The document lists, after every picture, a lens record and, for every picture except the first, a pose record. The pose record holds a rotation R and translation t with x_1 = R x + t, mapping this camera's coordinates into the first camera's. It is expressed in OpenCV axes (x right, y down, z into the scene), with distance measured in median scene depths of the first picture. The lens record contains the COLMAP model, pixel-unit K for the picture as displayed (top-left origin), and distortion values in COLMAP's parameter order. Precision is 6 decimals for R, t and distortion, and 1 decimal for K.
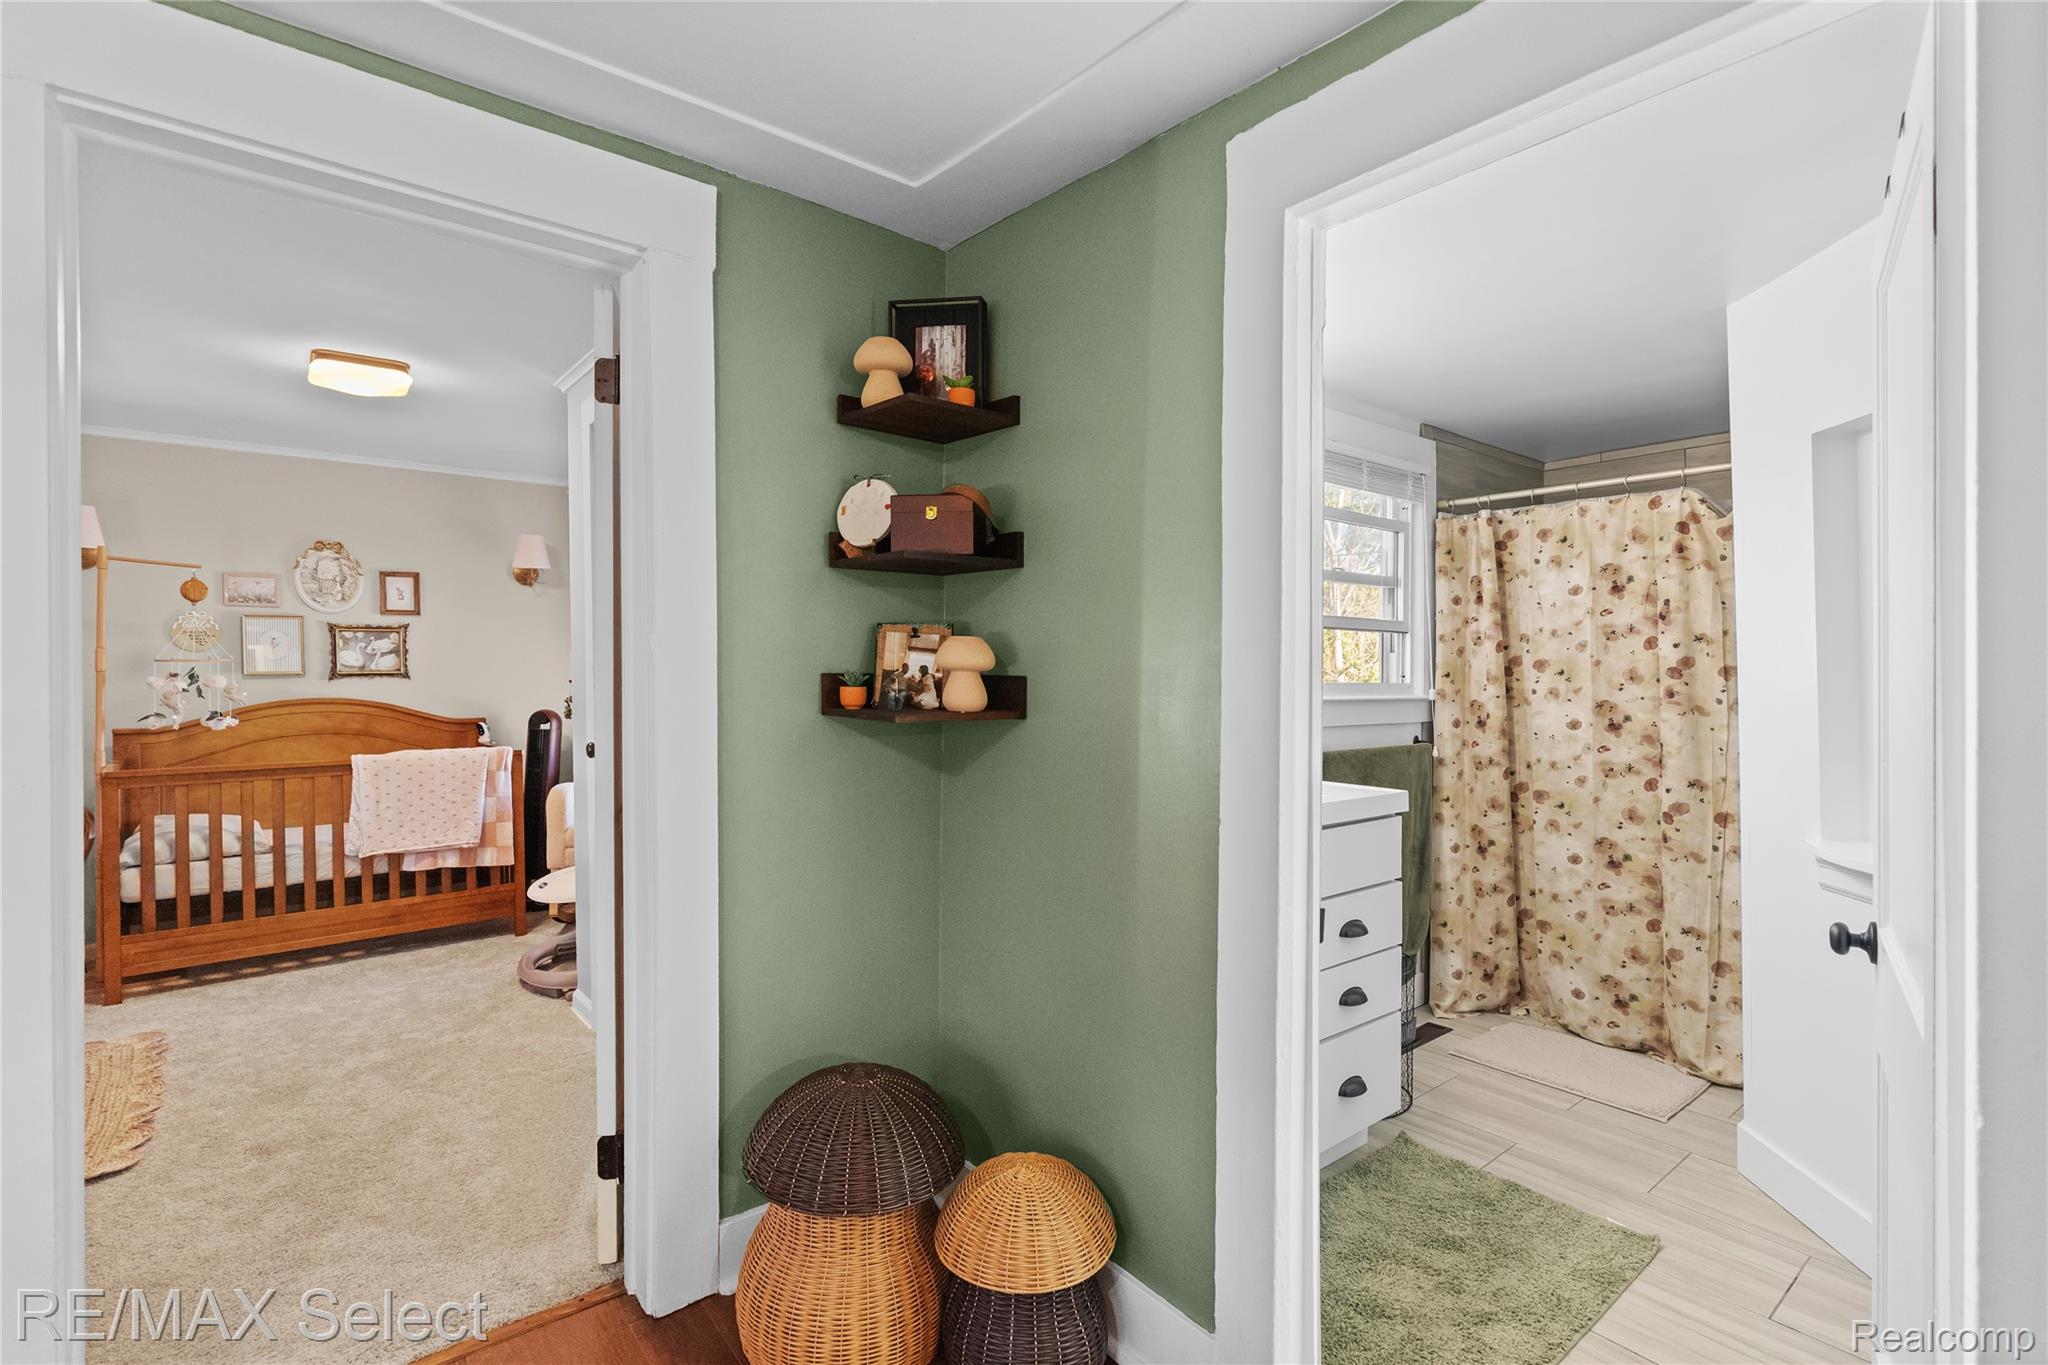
lens RADIAL K [[964.4, 0, 1030.4], [0, 964.4, 648.5], [0, 0, 1]] dist [0.000846, 0.000482]
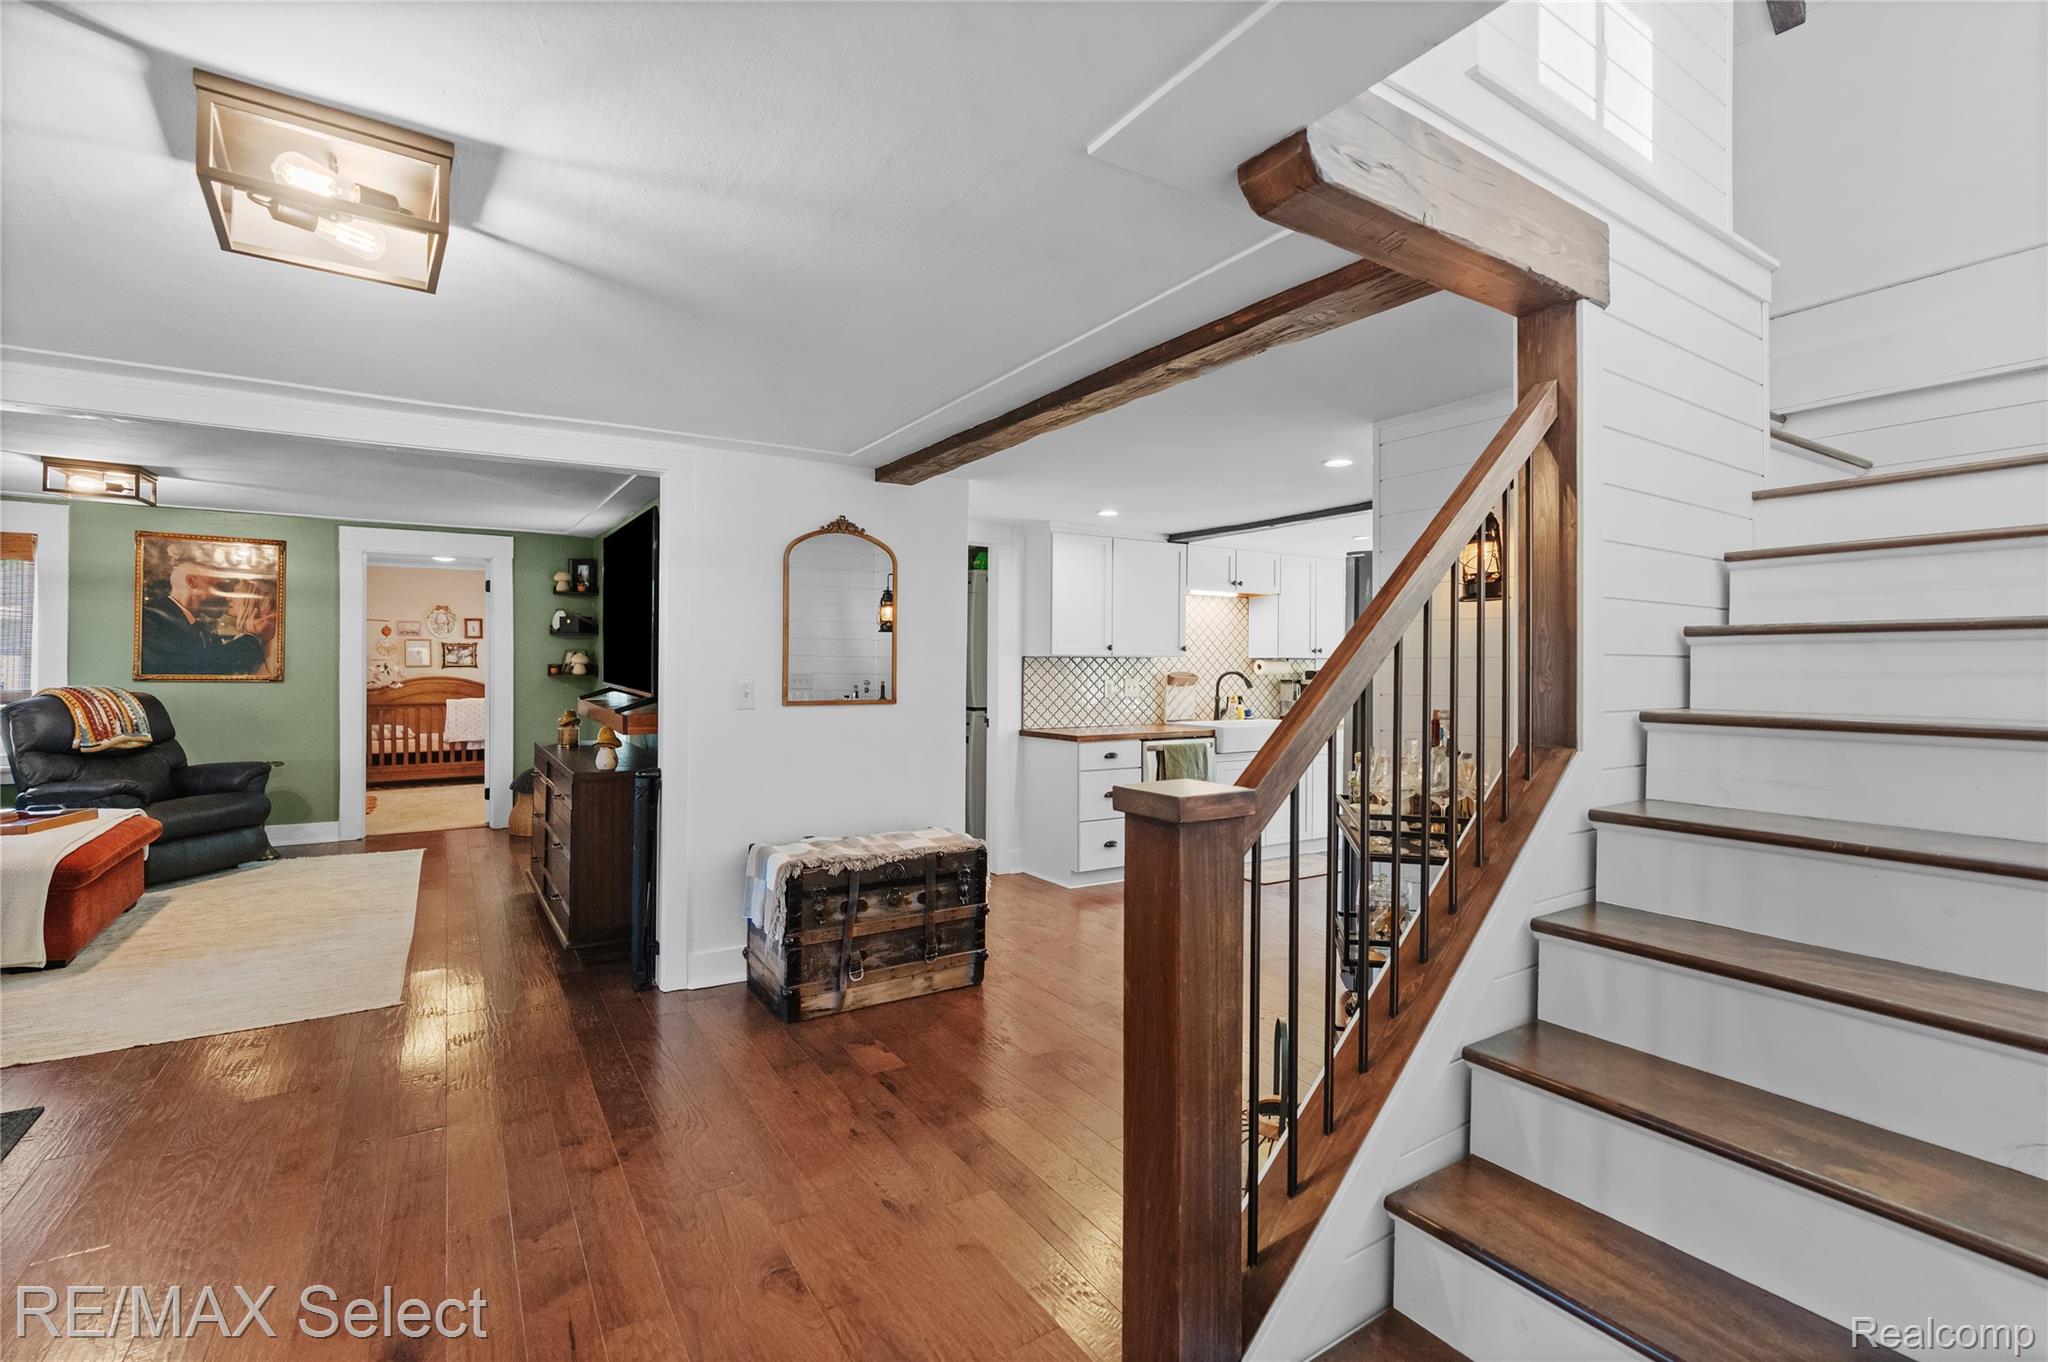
lens RADIAL K [[932.5, 0, 1030.9], [0, 932.5, 627.2], [0, 0, 1]] dist [-0.002700, -0.000219]
pose [[0.994302, -0.003899, -0.106530, 1.155773], [0.001889, 0.999819, -0.018956, -0.025552], [0.106585, 0.018647, 0.994129, -1.343716]]
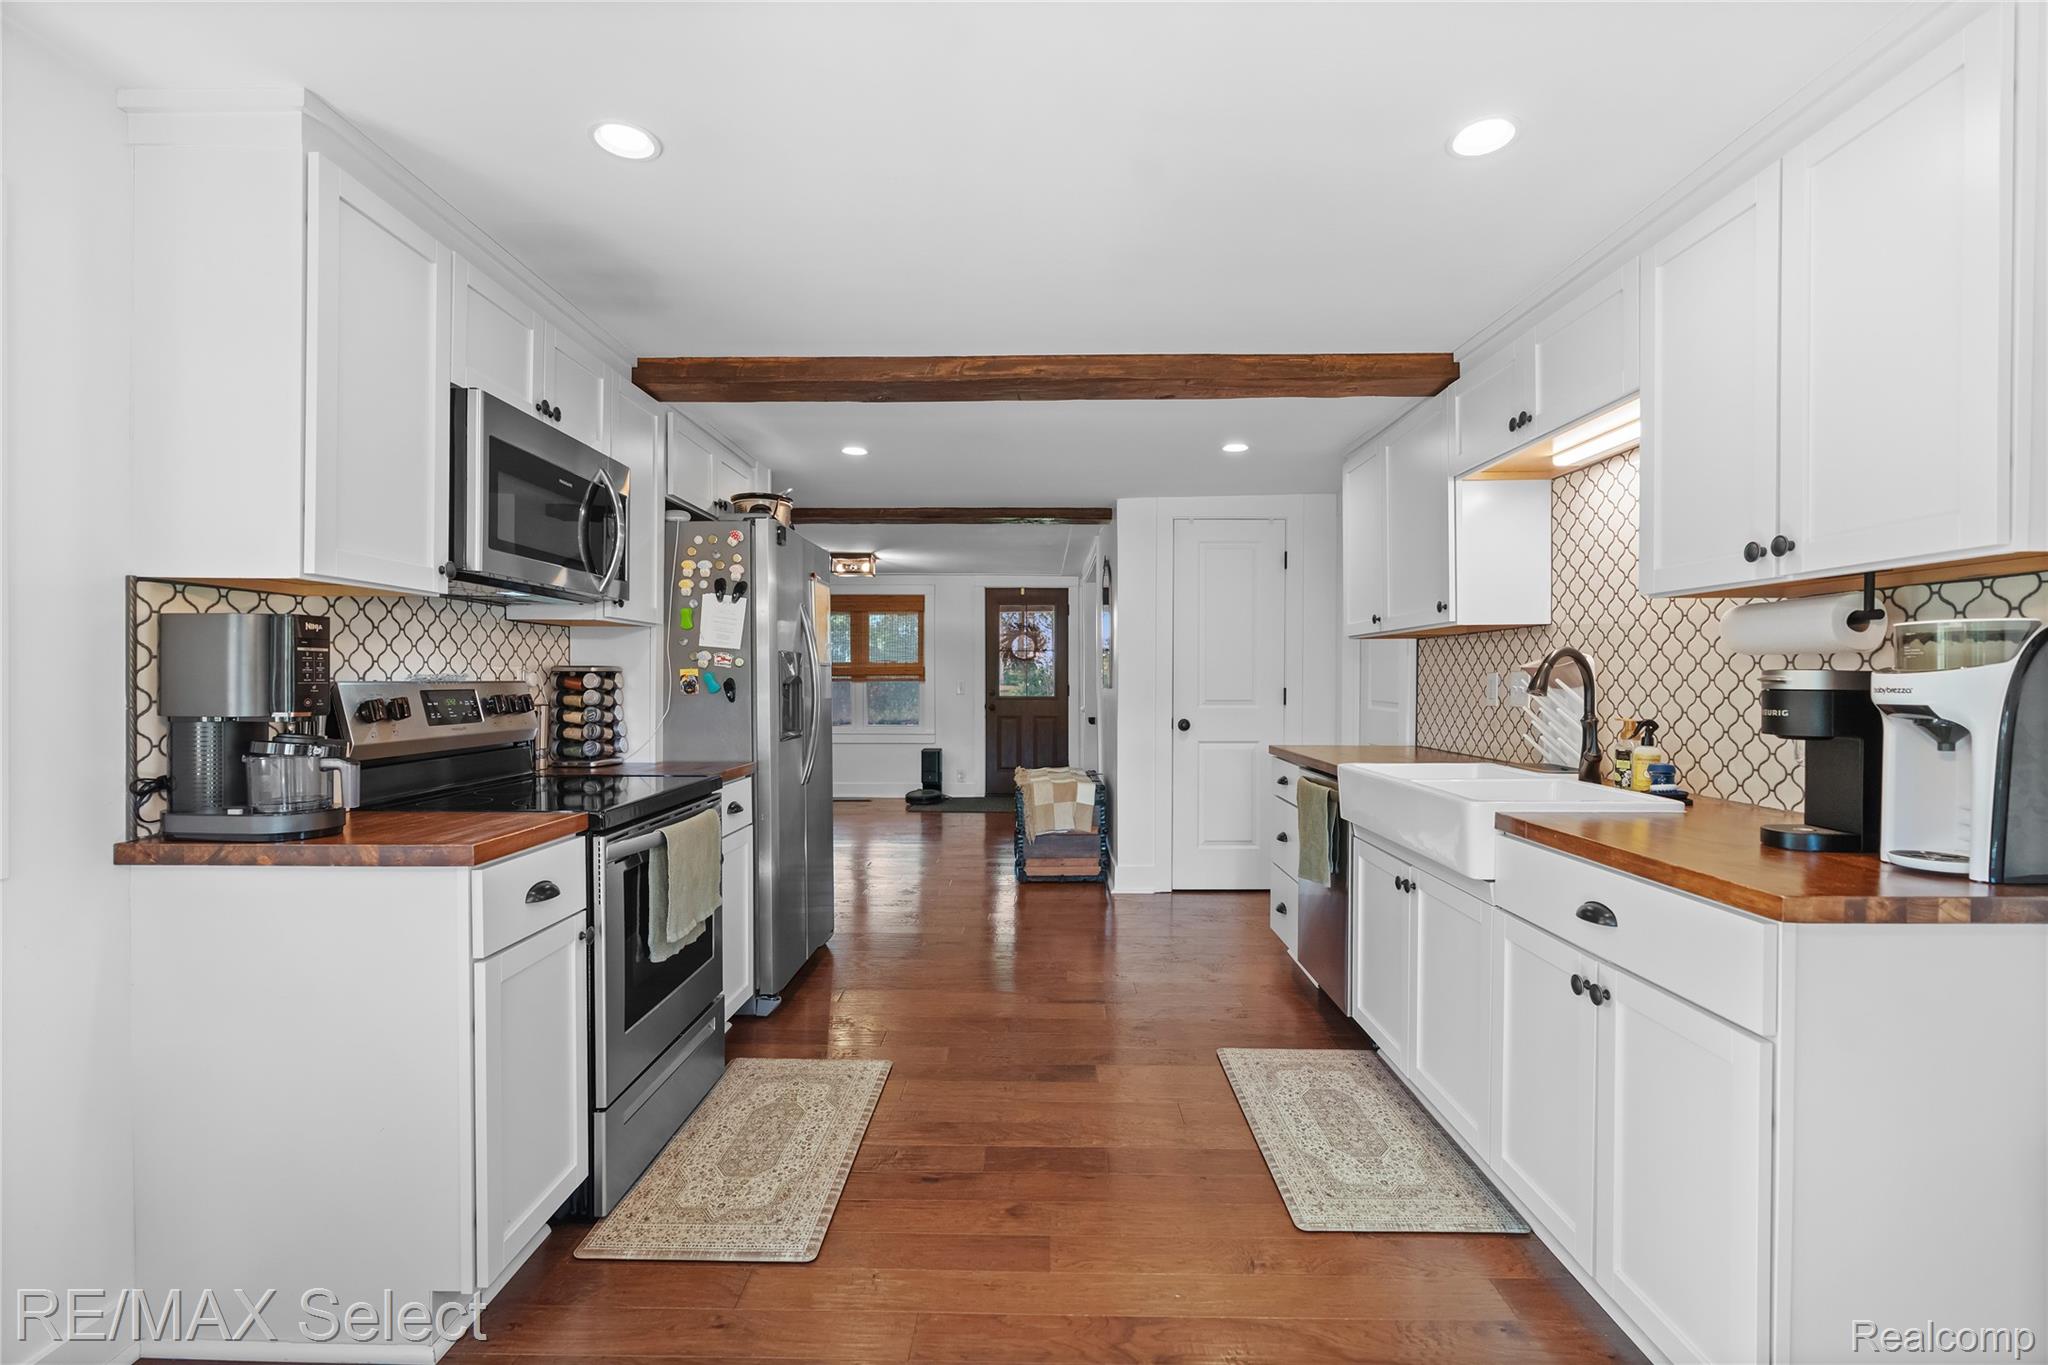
lens RADIAL K [[926.1, 0, 1024.0], [0, 926.1, 682.5], [0, 0, 1]] dist [-0.013419, 0.000552]
pose [[-0.651020, -0.000696, -0.759060, 2.186328], [0.014338, 0.999810, -0.013214, 0.060235], [0.758925, -0.019486, -0.650886, 0.790998]]
